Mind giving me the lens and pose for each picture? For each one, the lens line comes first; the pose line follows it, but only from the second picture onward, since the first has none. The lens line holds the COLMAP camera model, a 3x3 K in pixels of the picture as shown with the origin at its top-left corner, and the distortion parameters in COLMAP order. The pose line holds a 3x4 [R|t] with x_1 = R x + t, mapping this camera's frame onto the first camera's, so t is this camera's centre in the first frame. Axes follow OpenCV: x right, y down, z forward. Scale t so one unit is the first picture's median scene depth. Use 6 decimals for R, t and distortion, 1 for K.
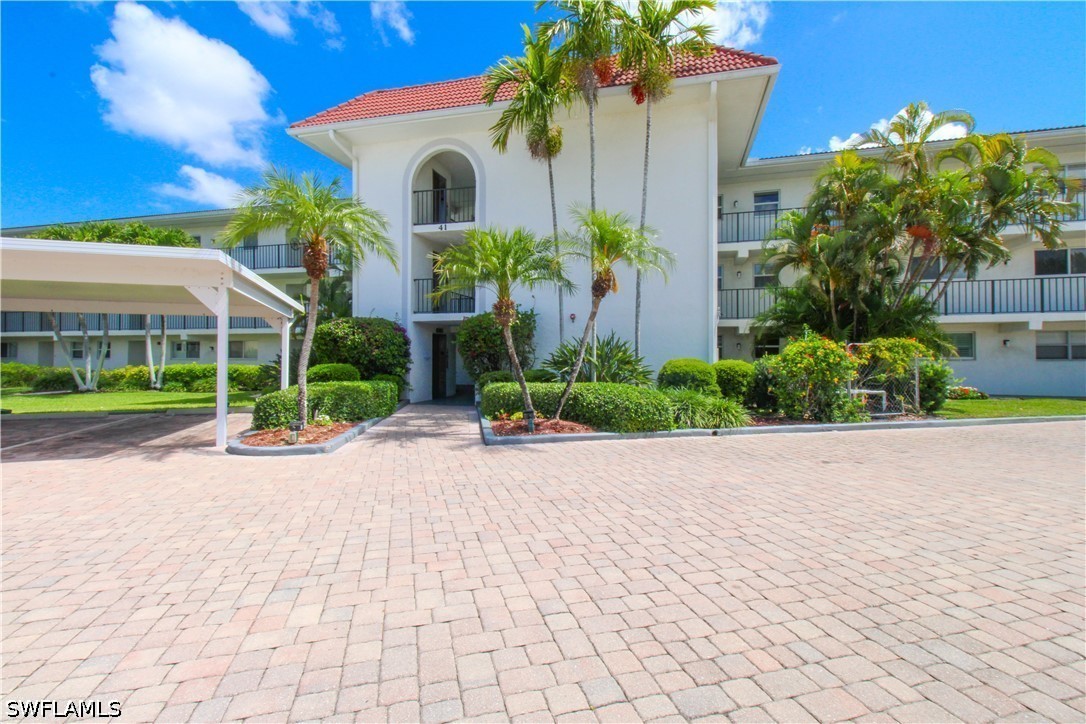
lens RADIAL K [[496.0, 0, 551.2], [0, 496.0, 348.8], [0, 0, 1]] dist [0.030230, -0.012585]
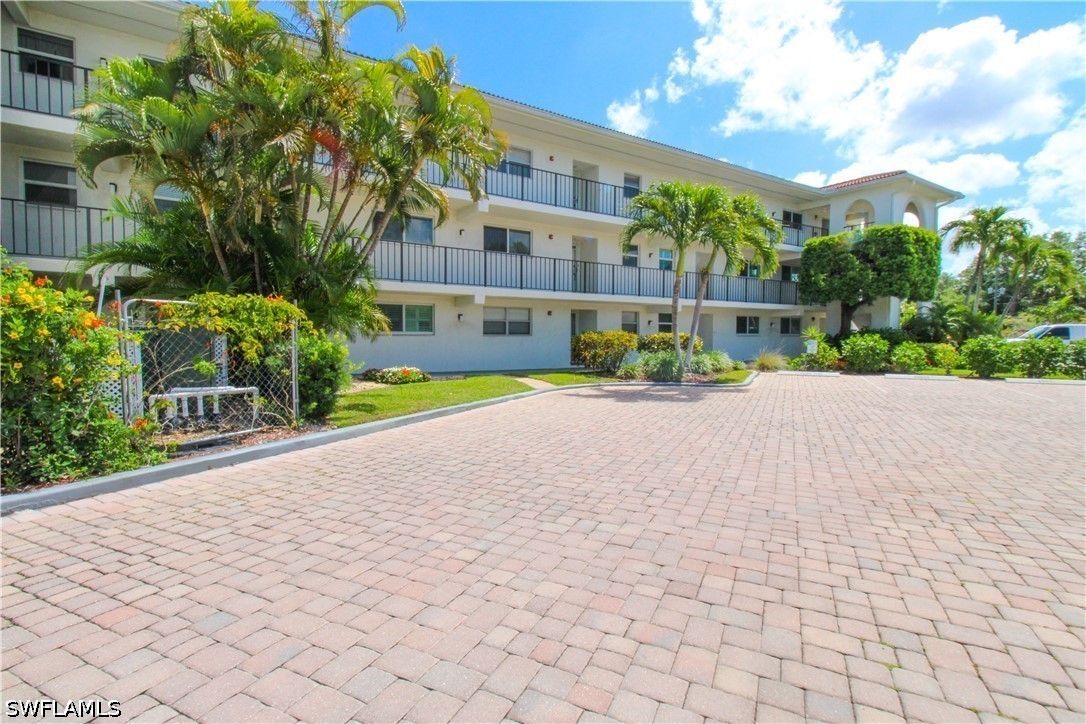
lens RADIAL K [[504.5, 0, 546.3], [0, 504.5, 336.0], [0, 0, 1]] dist [0.027089, -0.000147]
pose [[0.665250, 0.002537, 0.746617, 0.464176], [-0.020835, 0.999668, 0.015168, 0.009477], [-0.746330, -0.025646, 0.665081, 0.371925]]
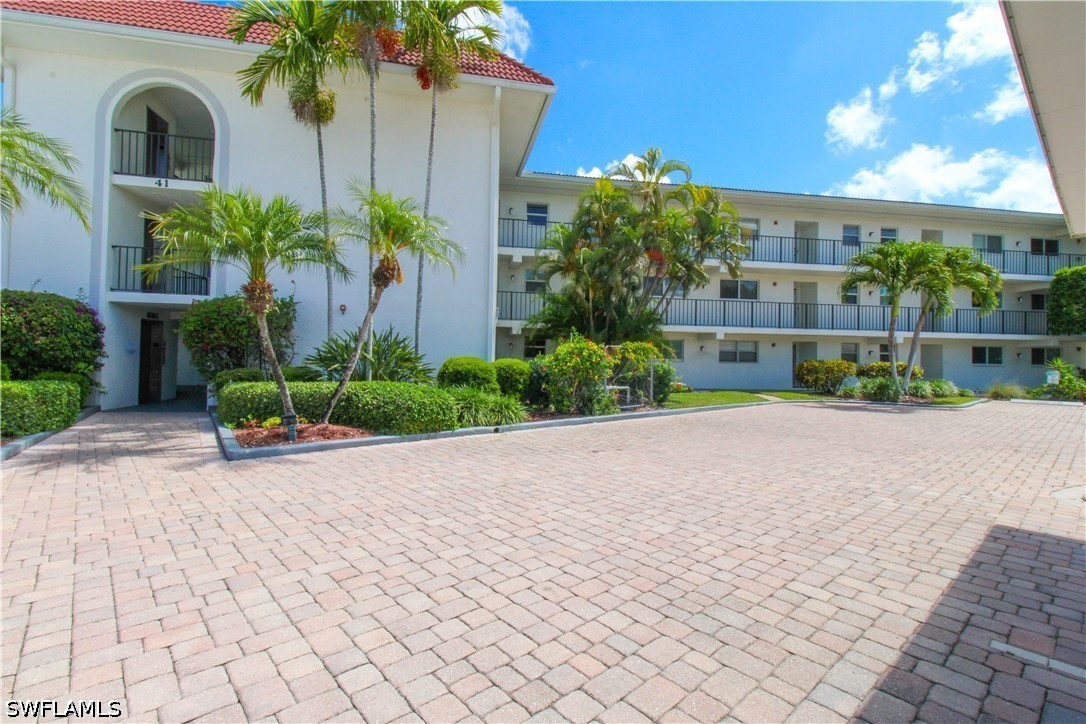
lens RADIAL K [[496.0, 0, 551.2], [0, 496.0, 348.8], [0, 0, 1]] dist [0.030230, -0.012585]
pose [[0.897850, 0.023330, 0.439682, -0.016064], [-0.024738, 0.999691, -0.002529, 0.002440], [-0.439605, -0.008606, 0.898150, 0.032147]]
